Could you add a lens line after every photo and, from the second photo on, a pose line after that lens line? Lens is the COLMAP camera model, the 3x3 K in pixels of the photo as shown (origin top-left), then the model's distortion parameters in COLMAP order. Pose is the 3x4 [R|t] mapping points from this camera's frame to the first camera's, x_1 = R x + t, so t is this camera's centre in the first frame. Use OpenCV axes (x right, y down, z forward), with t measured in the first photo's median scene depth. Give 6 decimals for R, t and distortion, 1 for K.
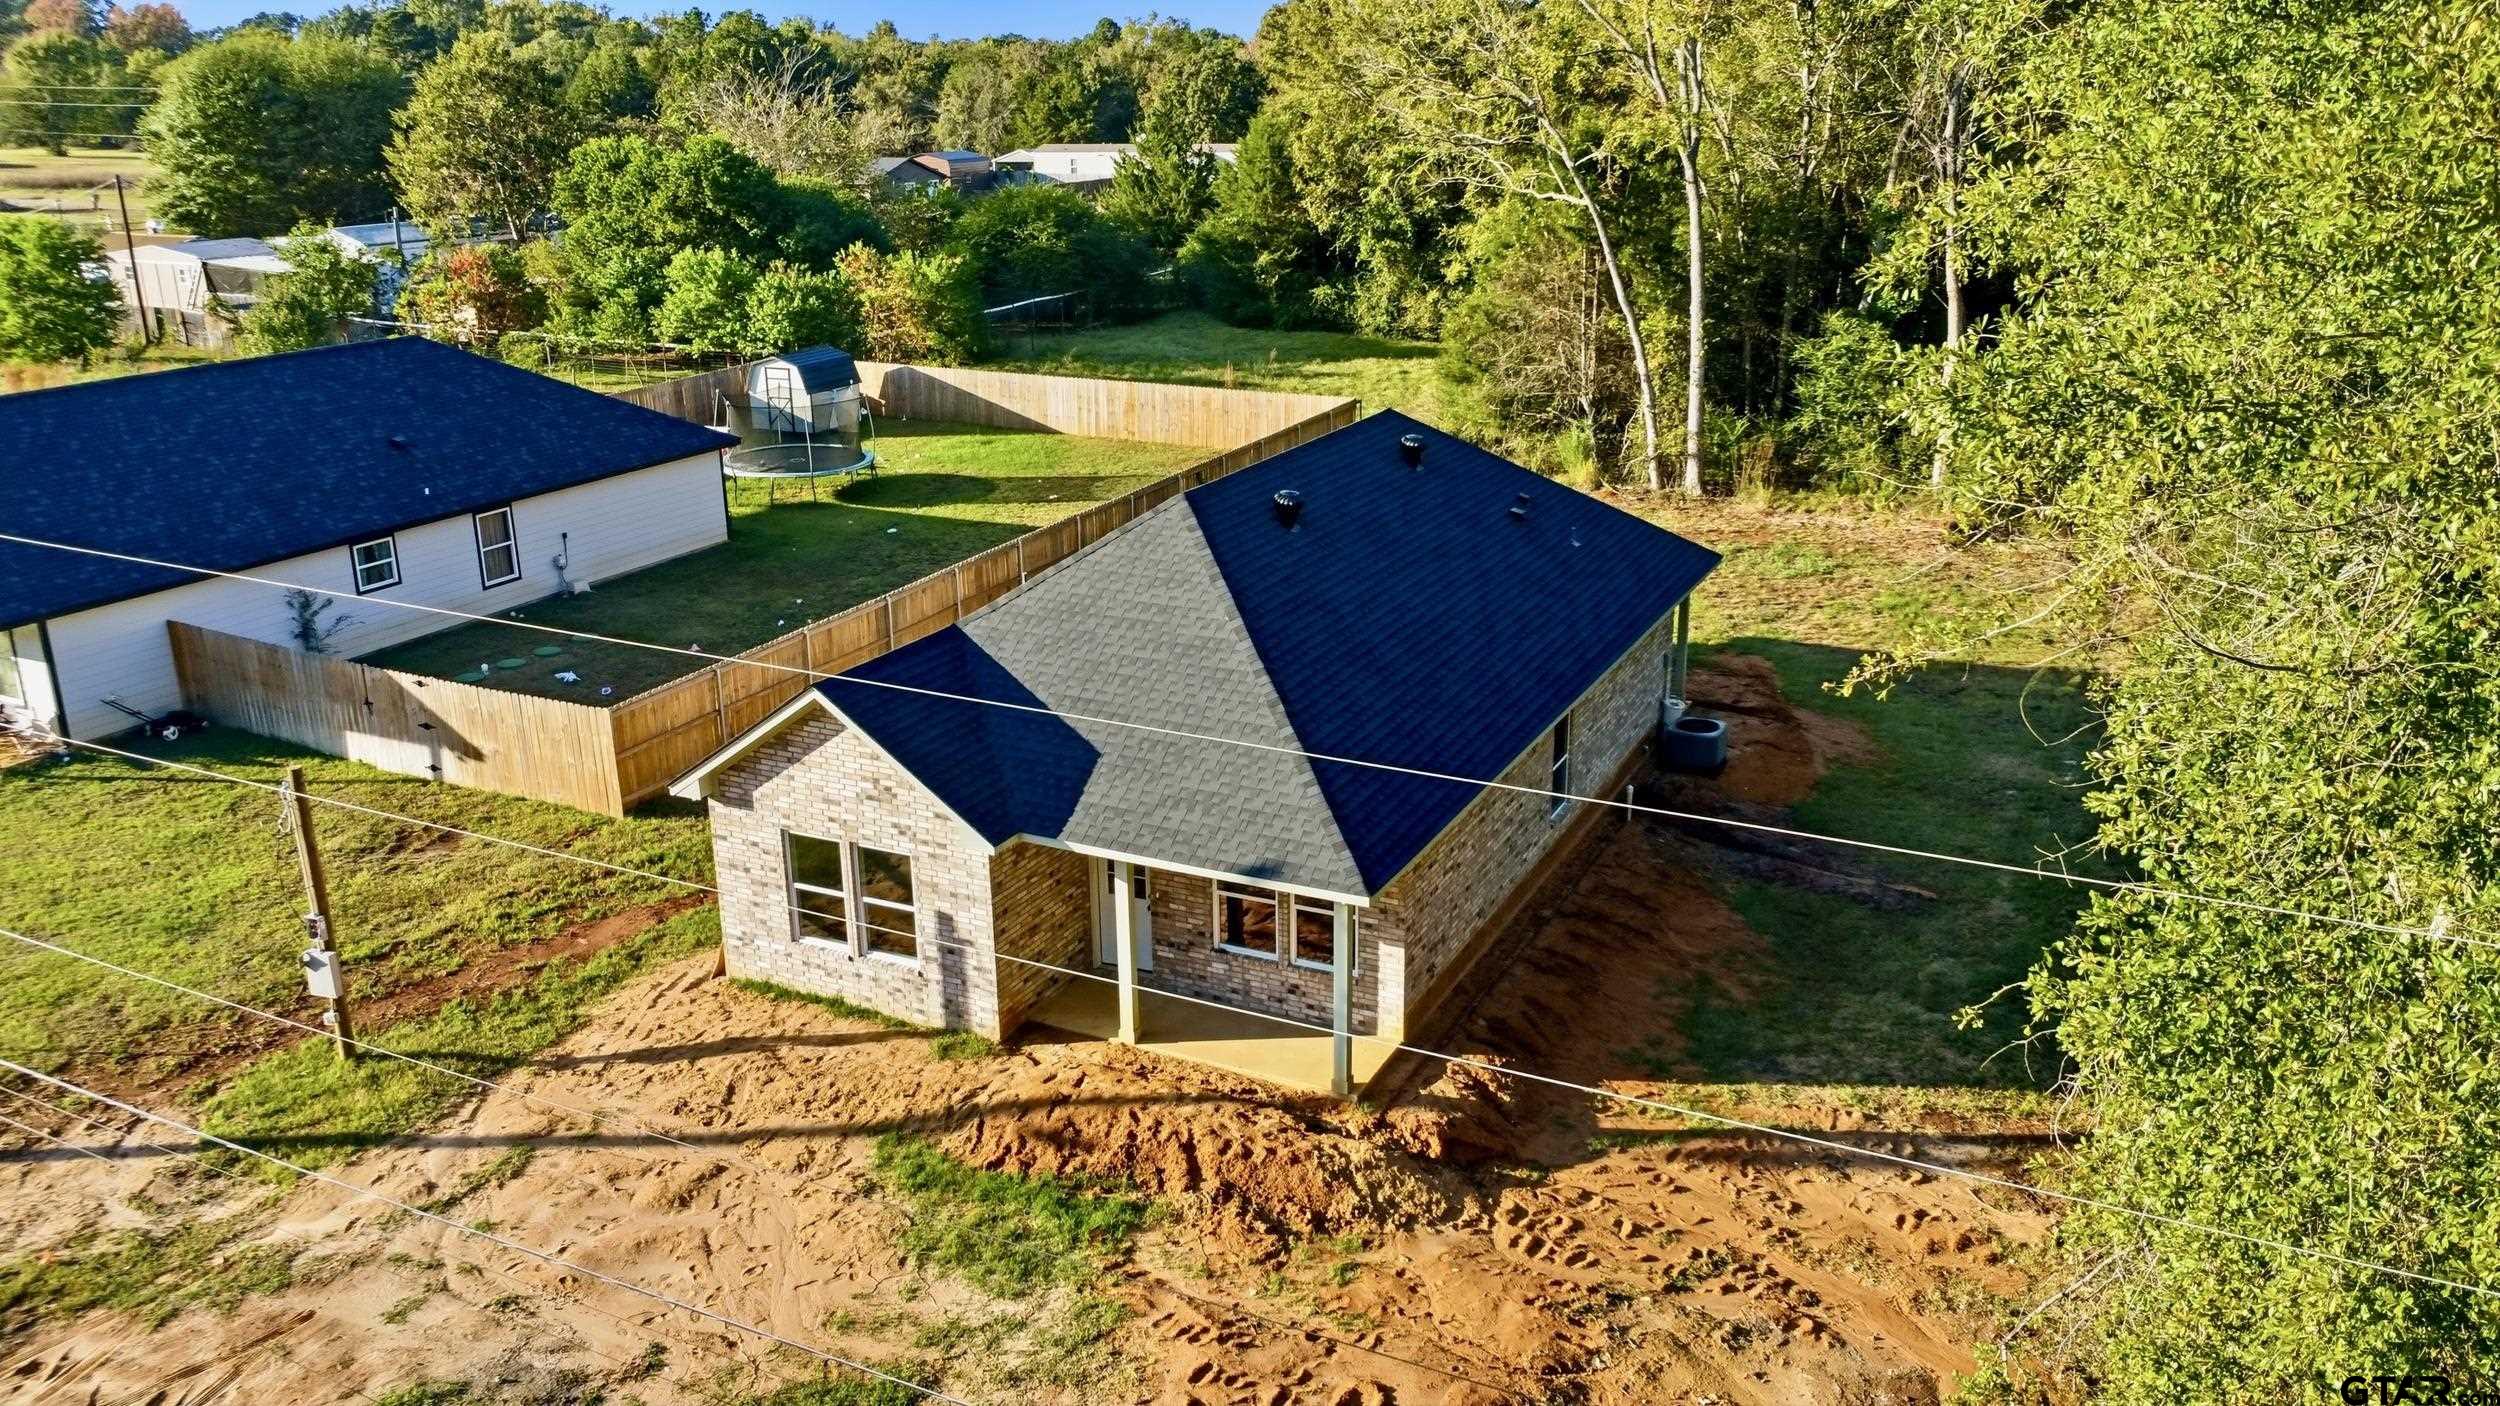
lens RADIAL K [[1889.4, 0, 1237.7], [0, 1889.4, 695.3], [0, 0, 1]] dist [0.009530, -0.011923]
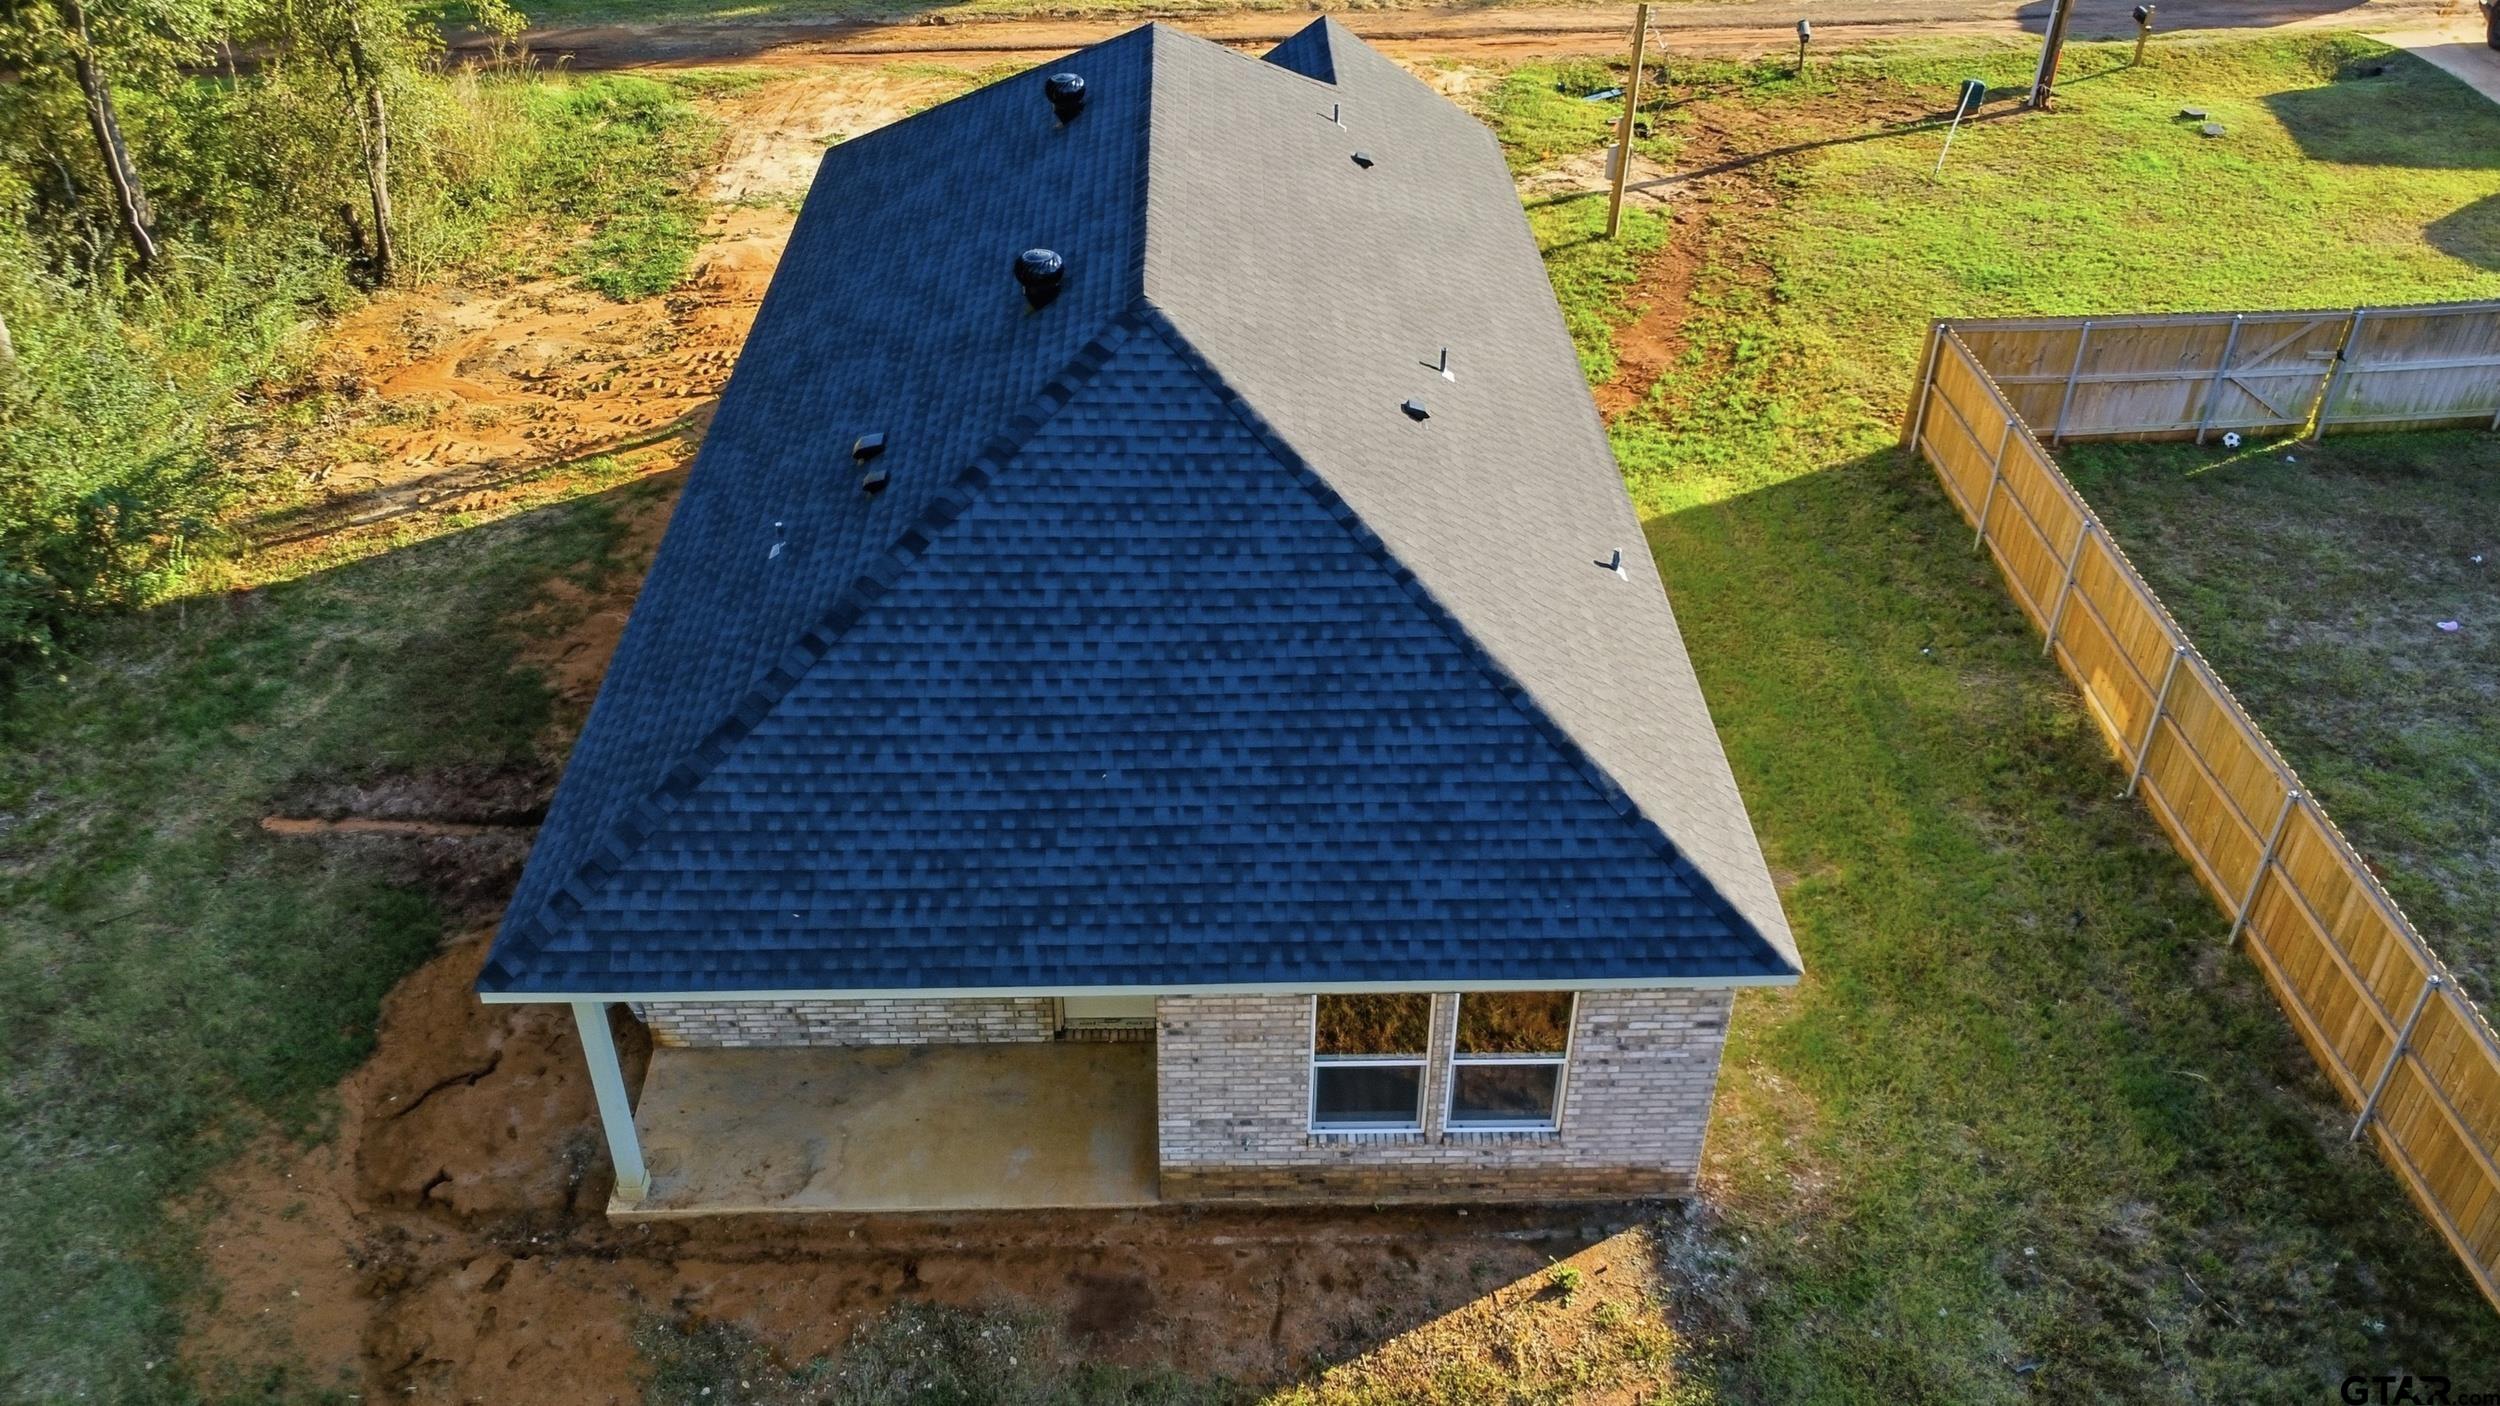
lens RADIAL K [[1957.6, 0, 1240.2], [0, 1957.6, 698.0], [0, 0, 1]] dist [0.006706, -0.000644]
pose [[-0.885282, 0.278873, -0.372164, 0.368644], [-0.135076, 0.611568, 0.779576, -0.649438], [0.445007, 0.740415, -0.503741, 1.803491]]
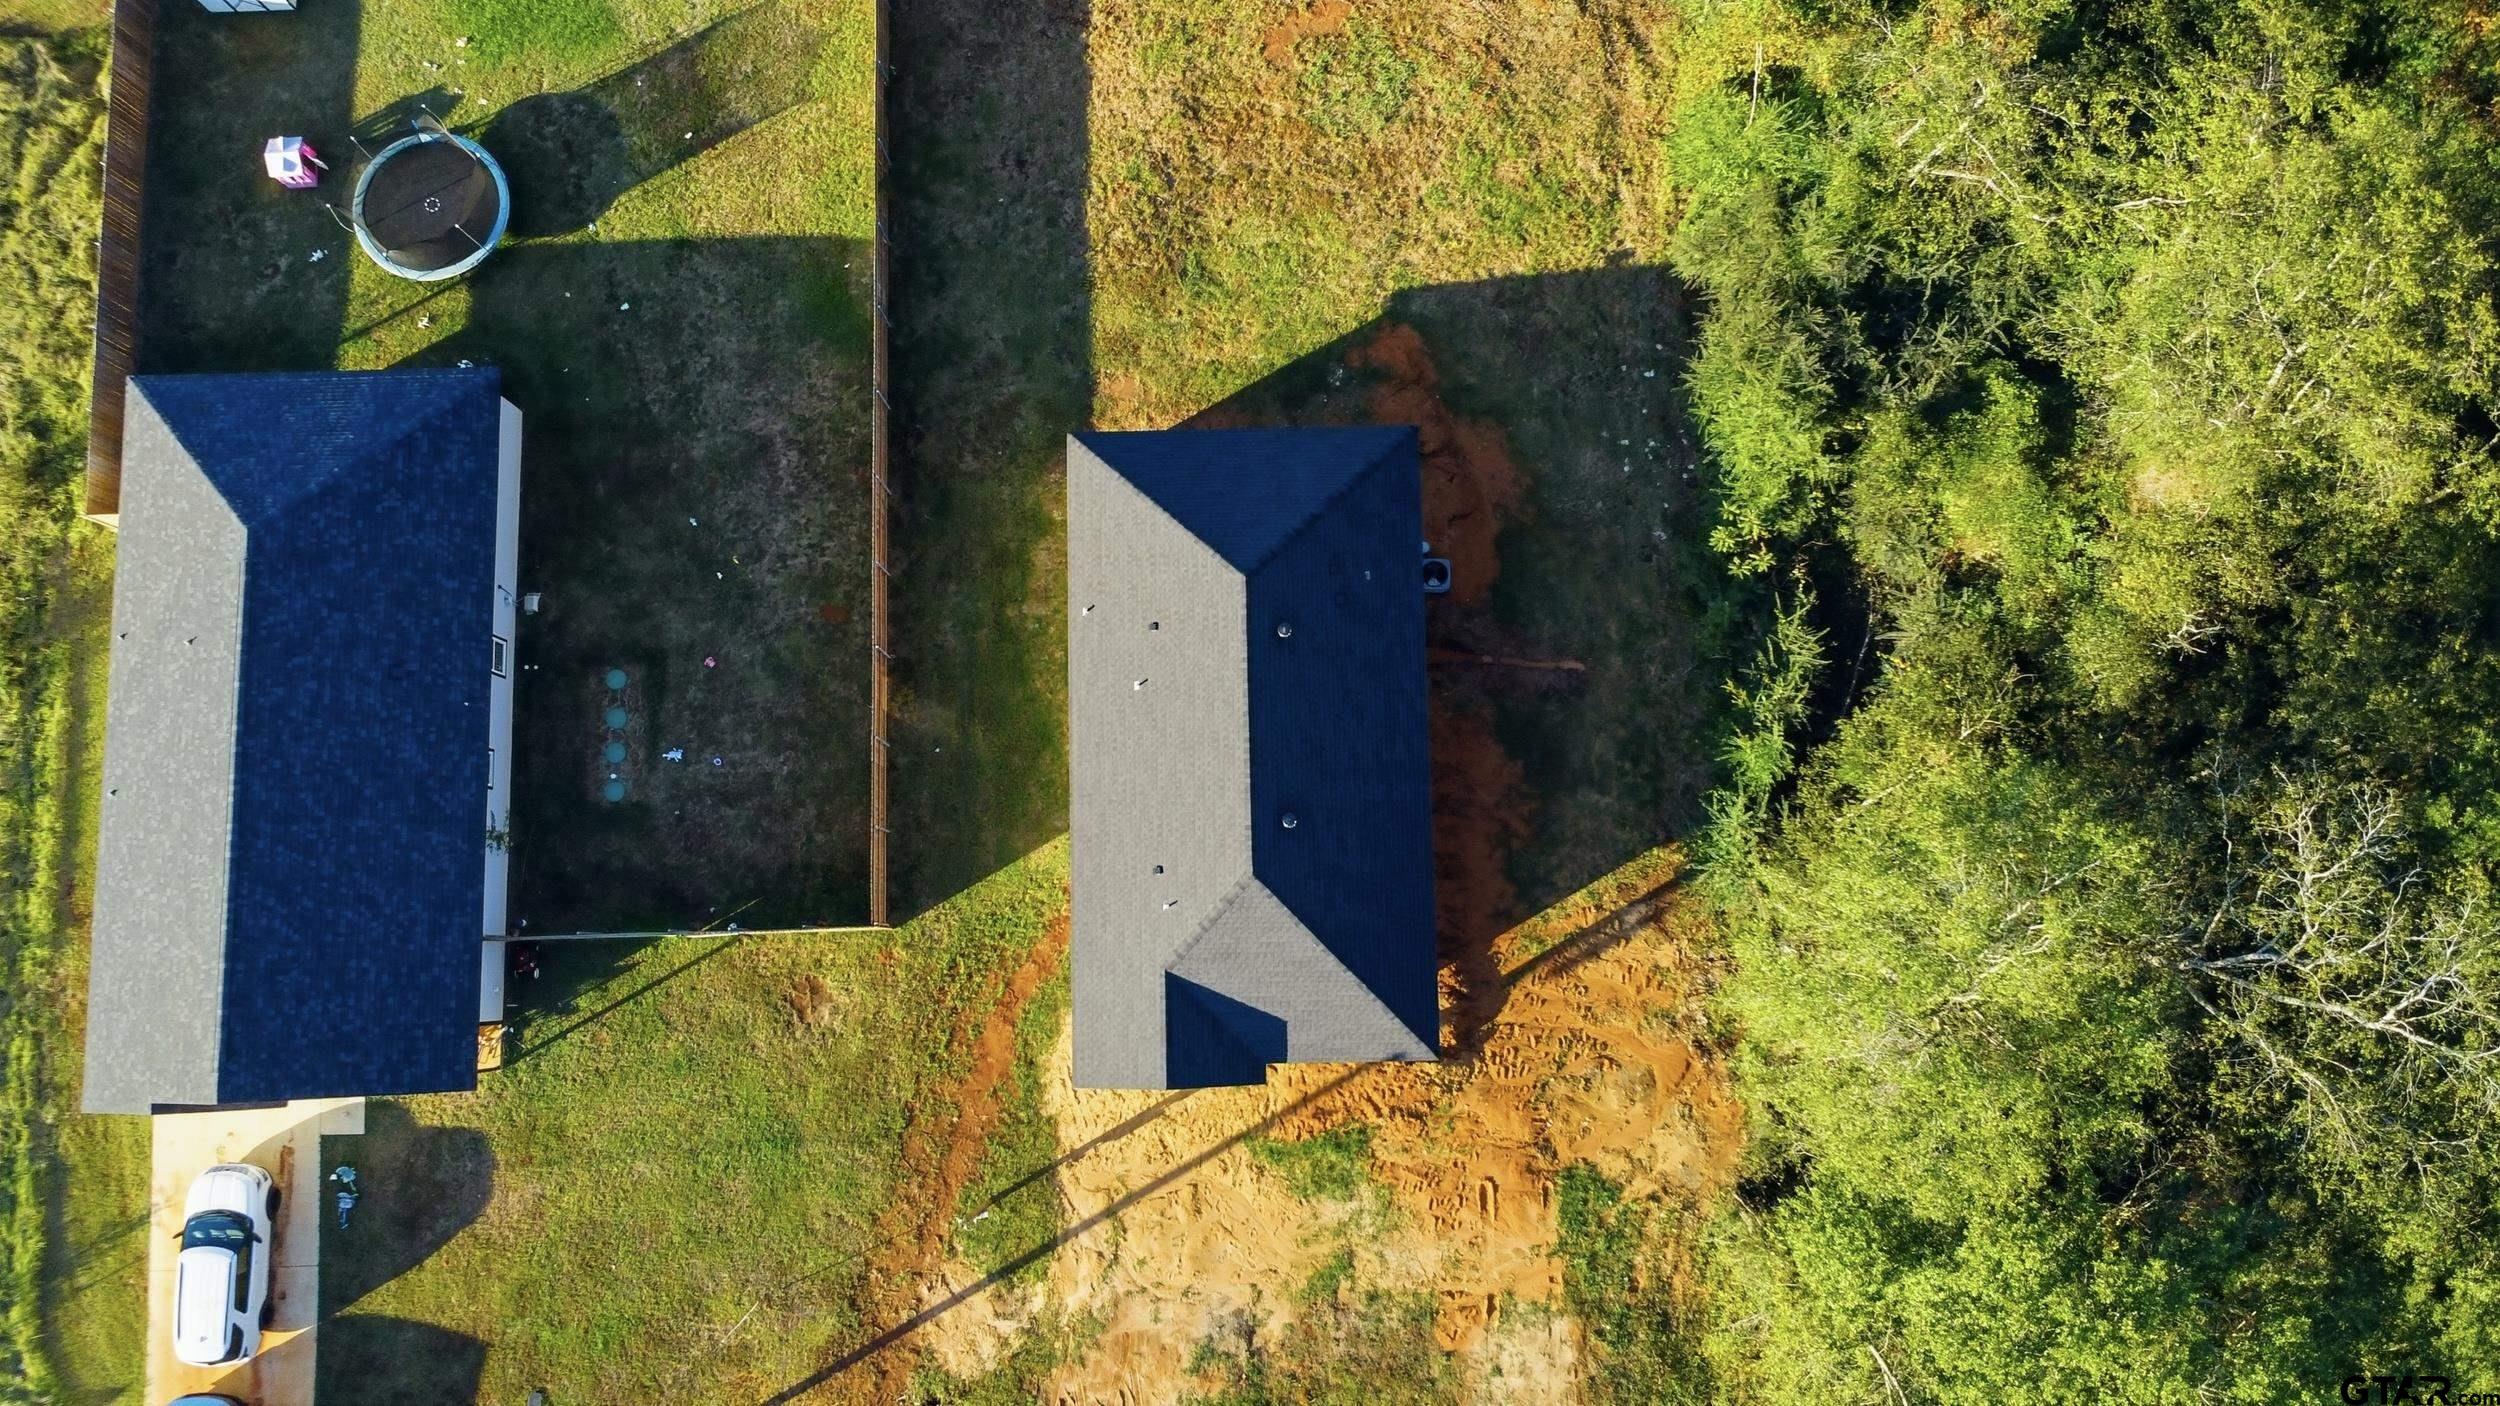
lens RADIAL K [[1889.4, 0, 1237.7], [0, 1889.4, 695.3], [0, 0, 1]] dist [0.009530, -0.011923]
pose [[0.886103, -0.457862, 0.071997, -0.101267], [0.139751, 0.412043, 0.900383, -1.956884], [-0.441917, -0.787771, 0.429099, 0.391164]]
